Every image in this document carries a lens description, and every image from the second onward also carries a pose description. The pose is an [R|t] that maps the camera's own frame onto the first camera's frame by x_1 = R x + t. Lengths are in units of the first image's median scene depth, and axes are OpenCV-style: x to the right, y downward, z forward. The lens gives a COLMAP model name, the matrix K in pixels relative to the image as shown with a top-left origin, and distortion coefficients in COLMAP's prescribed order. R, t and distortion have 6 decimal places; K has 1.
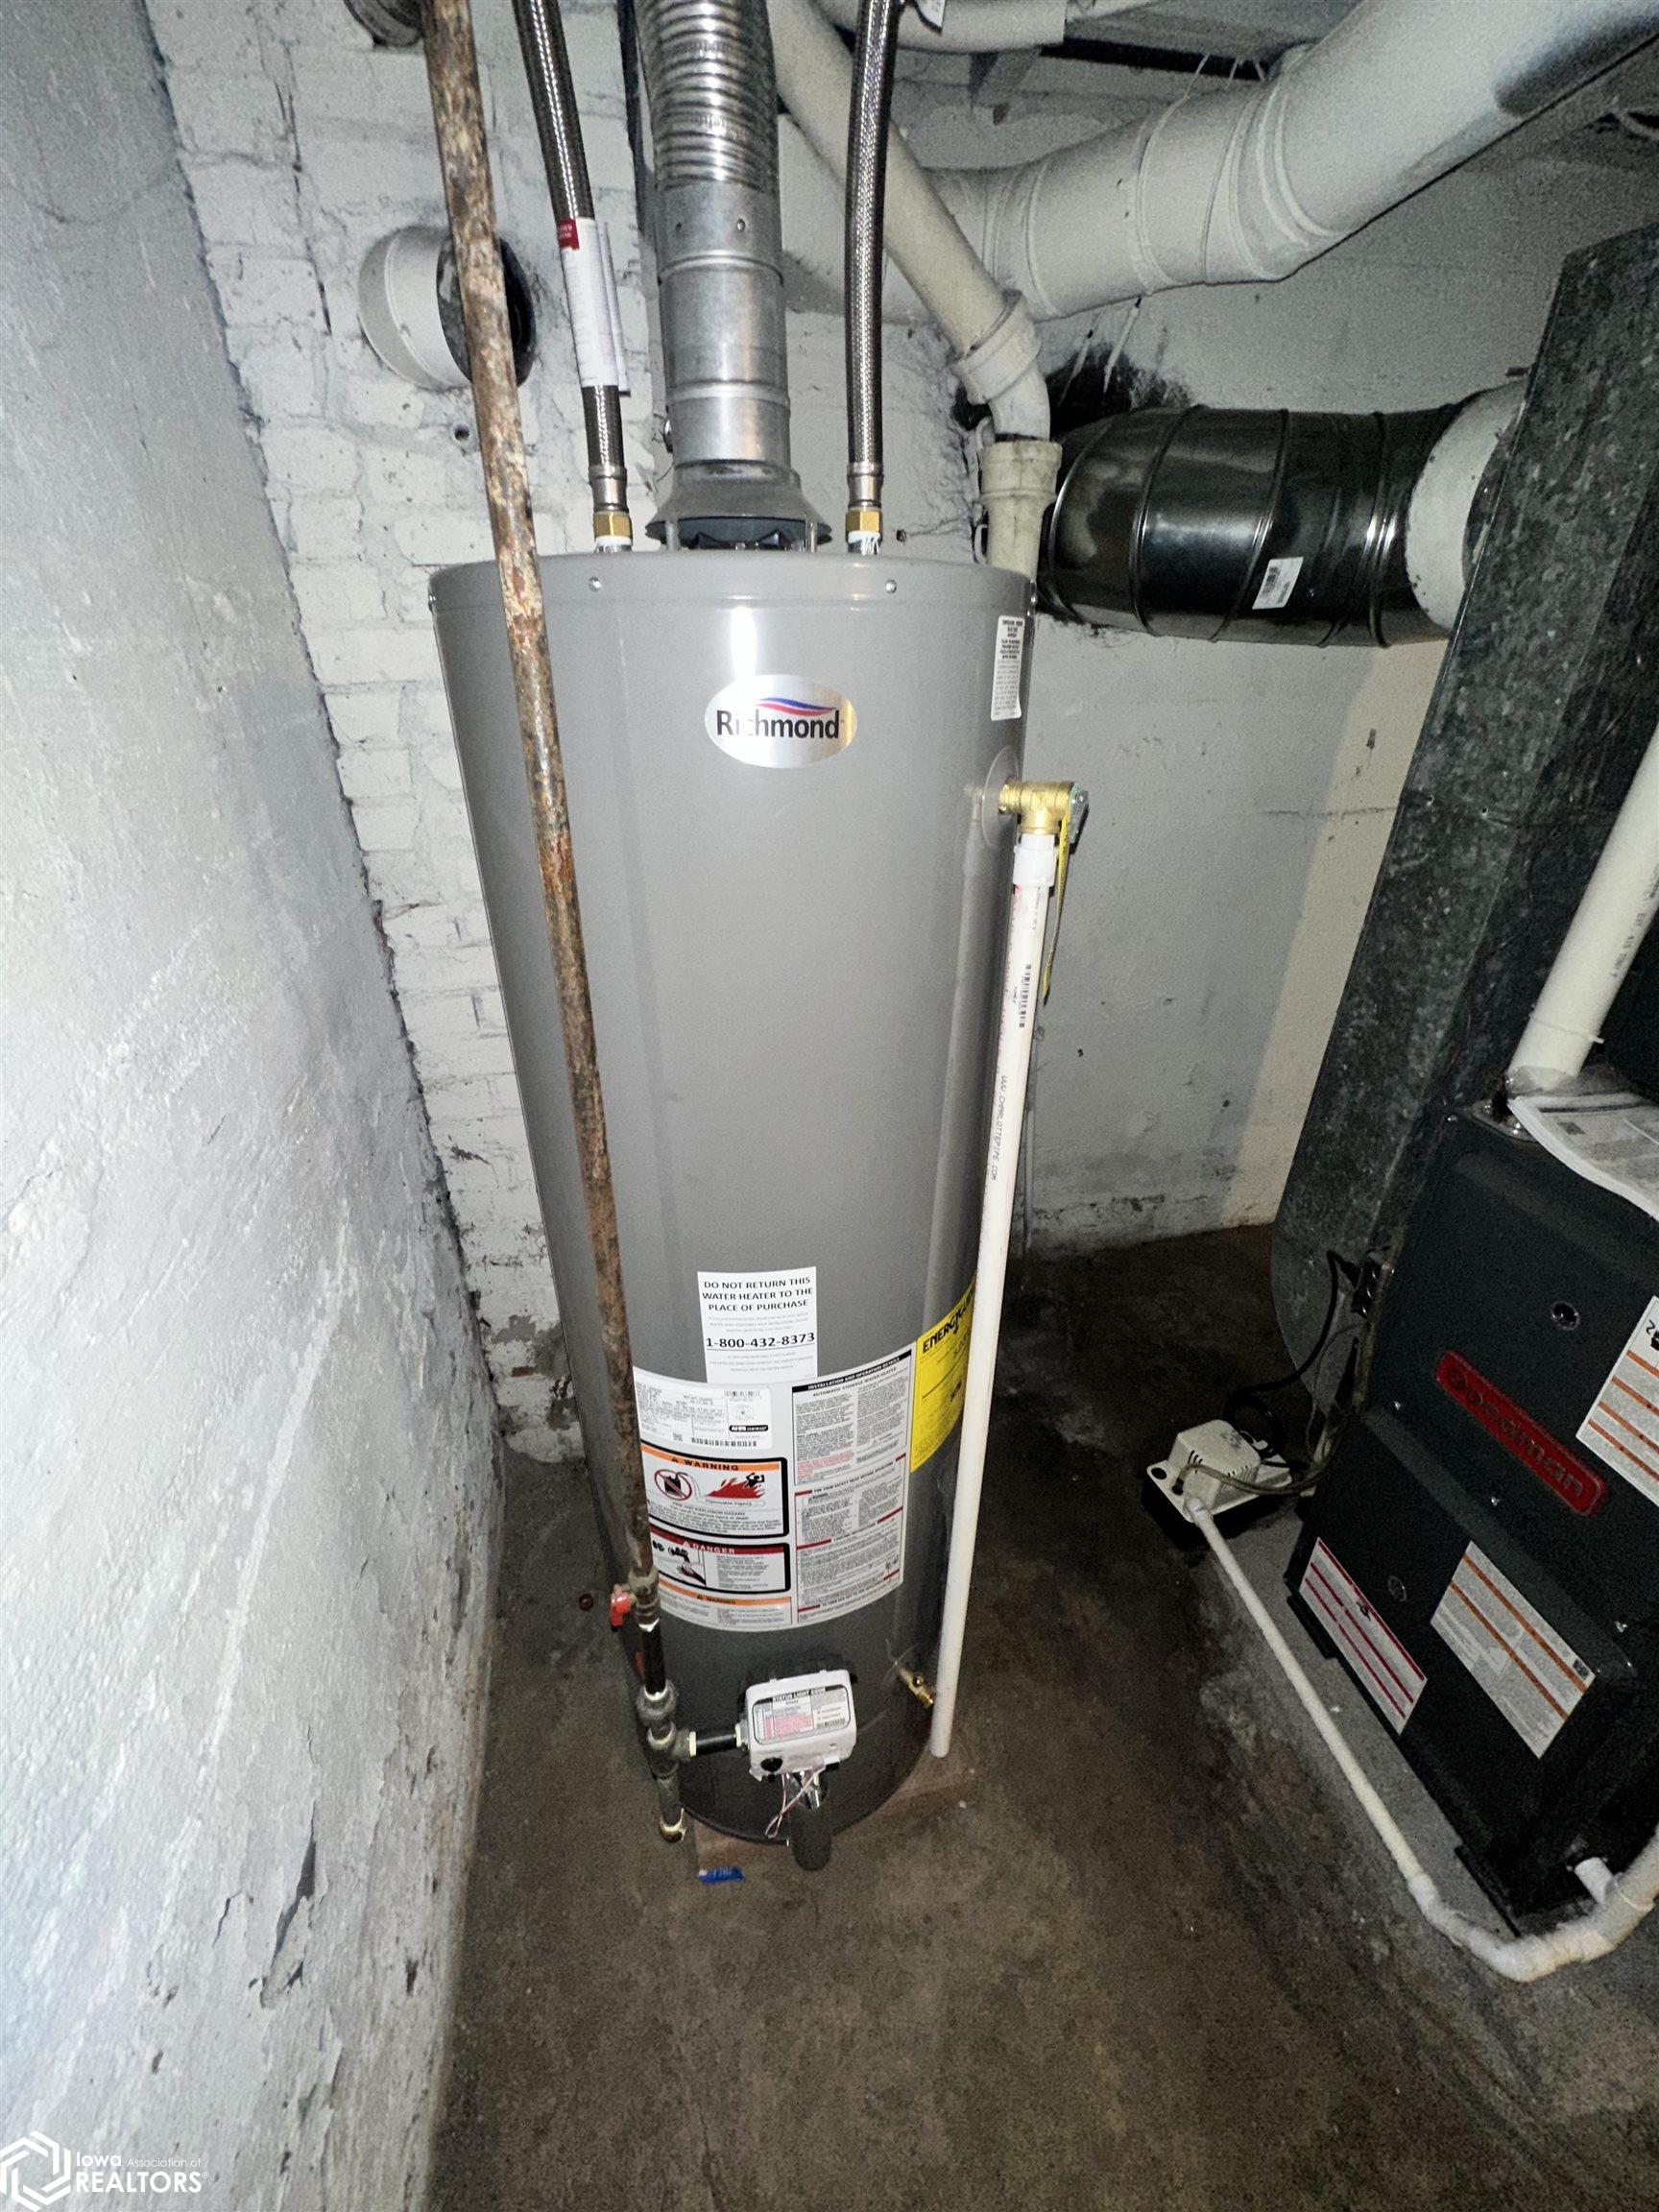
lens RADIAL K [[876.9, 0, 826.7], [0, 876.9, 1108.3], [0, 0, 1]] dist [-0.004629, 0.000974]
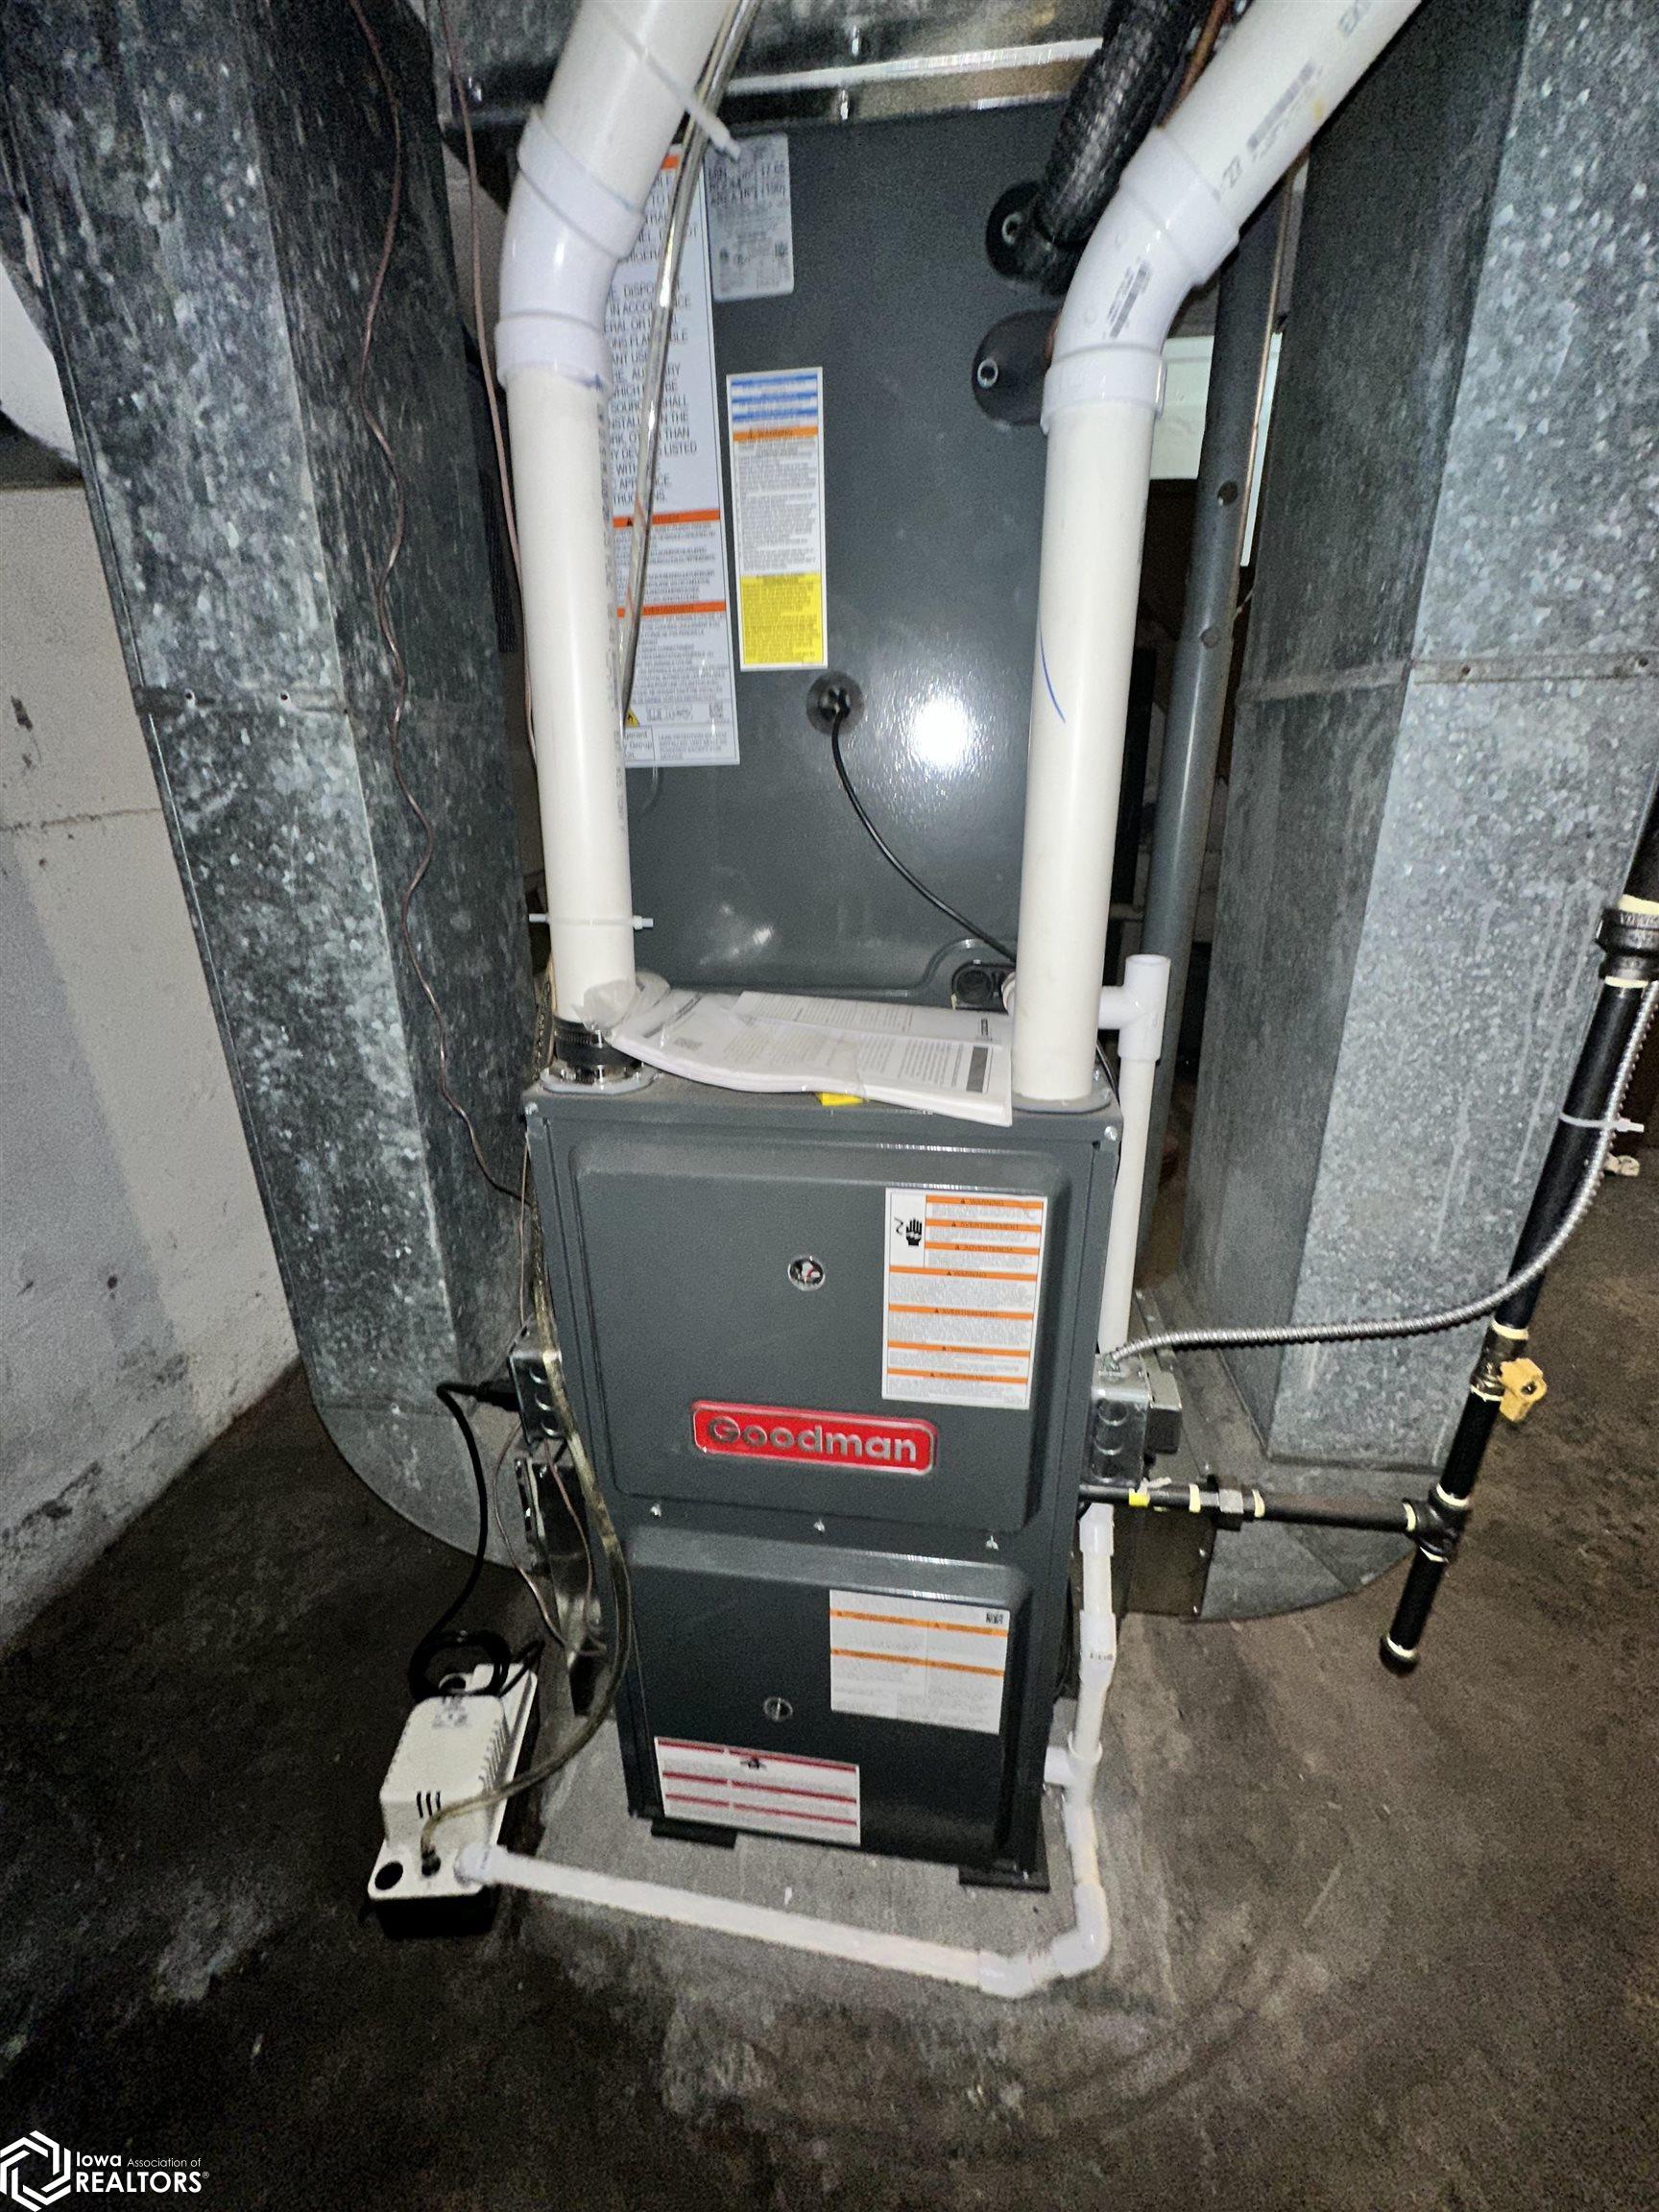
lens RADIAL K [[876.9, 0, 824.1], [0, 876.9, 1105.4], [0, 0, 1]] dist [-0.004629, 0.000974]
pose [[0.311340, -0.345902, 0.885110, 0.169521], [0.444715, 0.876152, 0.185972, -0.011149], [-0.839819, 0.335721, 0.426609, 0.431540]]
